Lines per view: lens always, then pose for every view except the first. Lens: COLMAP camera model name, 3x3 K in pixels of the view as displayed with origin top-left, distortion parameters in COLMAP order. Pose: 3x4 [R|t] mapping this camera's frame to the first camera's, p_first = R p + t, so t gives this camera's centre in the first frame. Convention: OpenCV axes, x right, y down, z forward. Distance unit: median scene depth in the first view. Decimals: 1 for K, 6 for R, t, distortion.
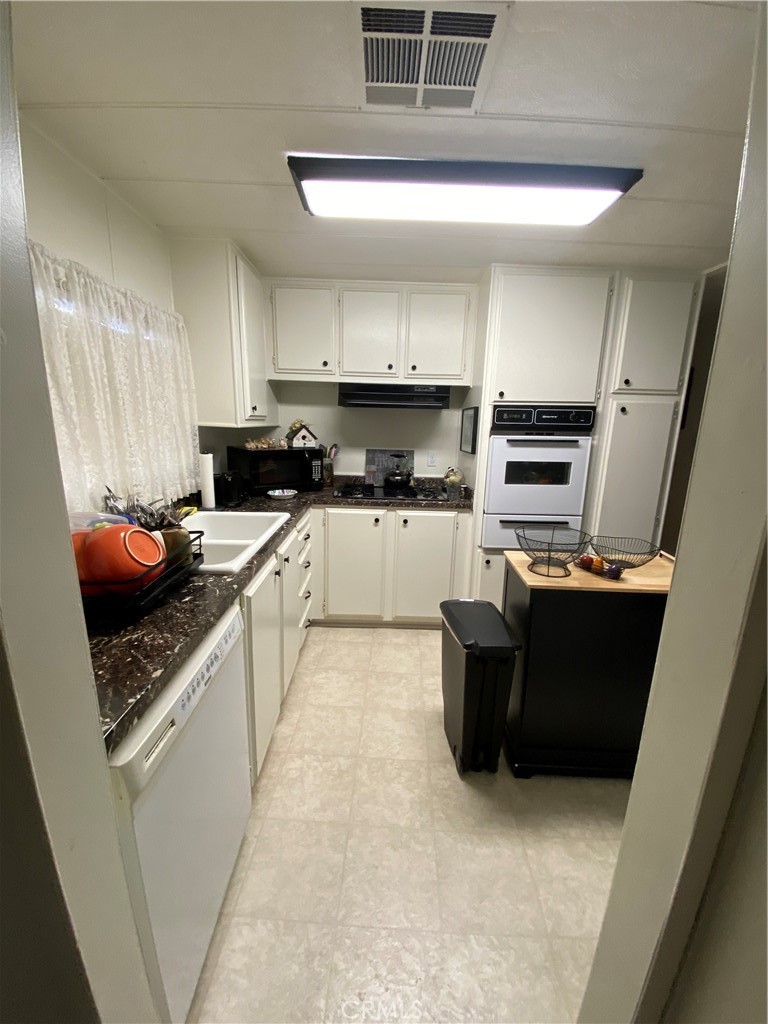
lens RADIAL K [[412.0, 0, 384.0], [0, 412.0, 512.0], [0, 0, 1]] dist [0.028040, -0.023169]
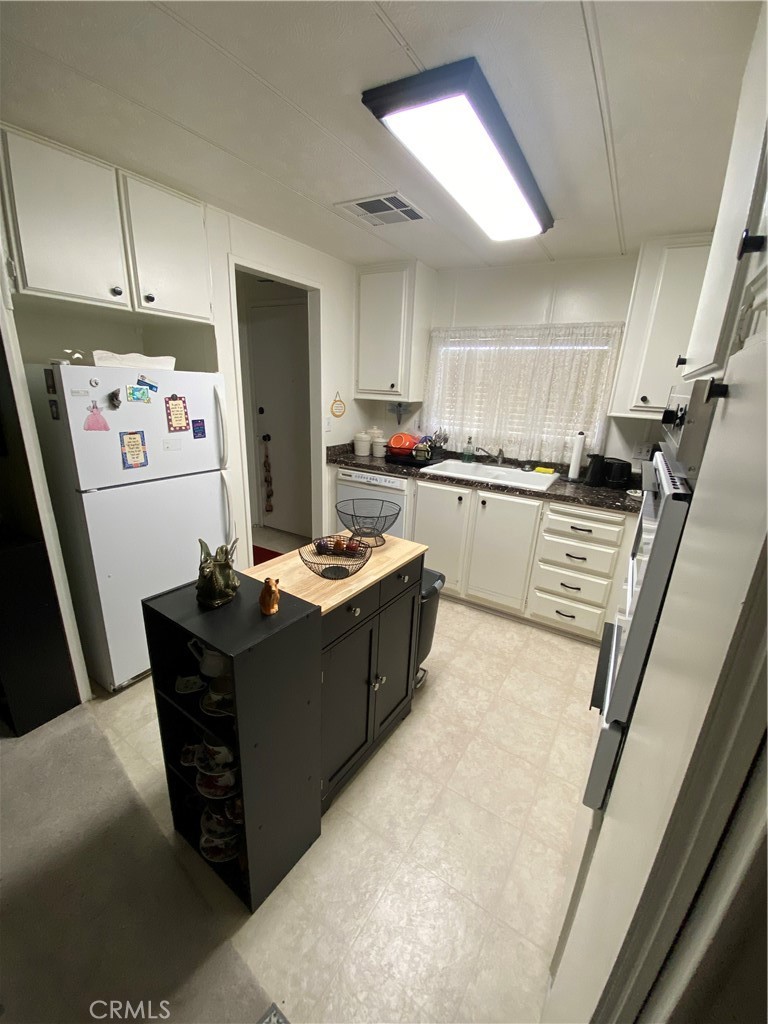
lens RADIAL K [[412.0, 0, 384.0], [0, 412.0, 512.0], [0, 0, 1]] dist [0.028040, -0.023169]
pose [[-0.522705, 0.195718, -0.829743, 0.722744], [-0.254673, 0.892999, 0.371072, -0.181204], [0.813585, 0.405274, -0.416931, 0.849304]]
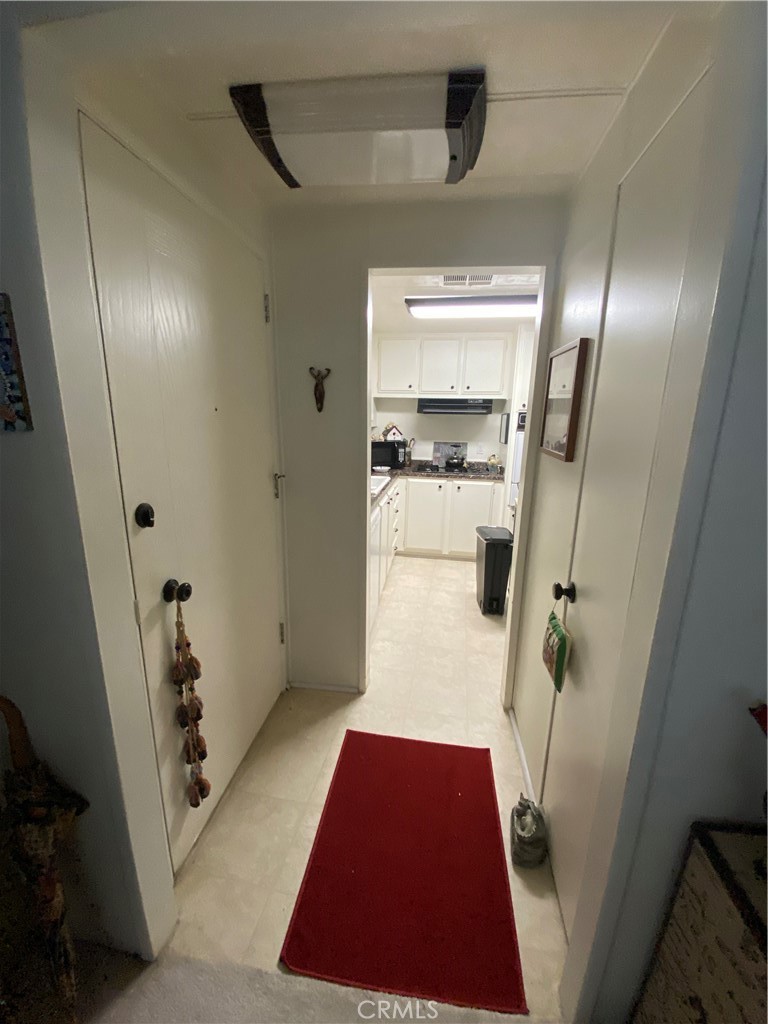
lens RADIAL K [[412.0, 0, 384.0], [0, 412.0, 512.0], [0, 0, 1]] dist [0.028040, -0.023169]
pose [[0.988864, 0.028450, -0.146077, 0.002429], [-0.028448, 0.999593, 0.002102, 0.112137], [0.146077, 0.002077, 0.989271, -0.540433]]
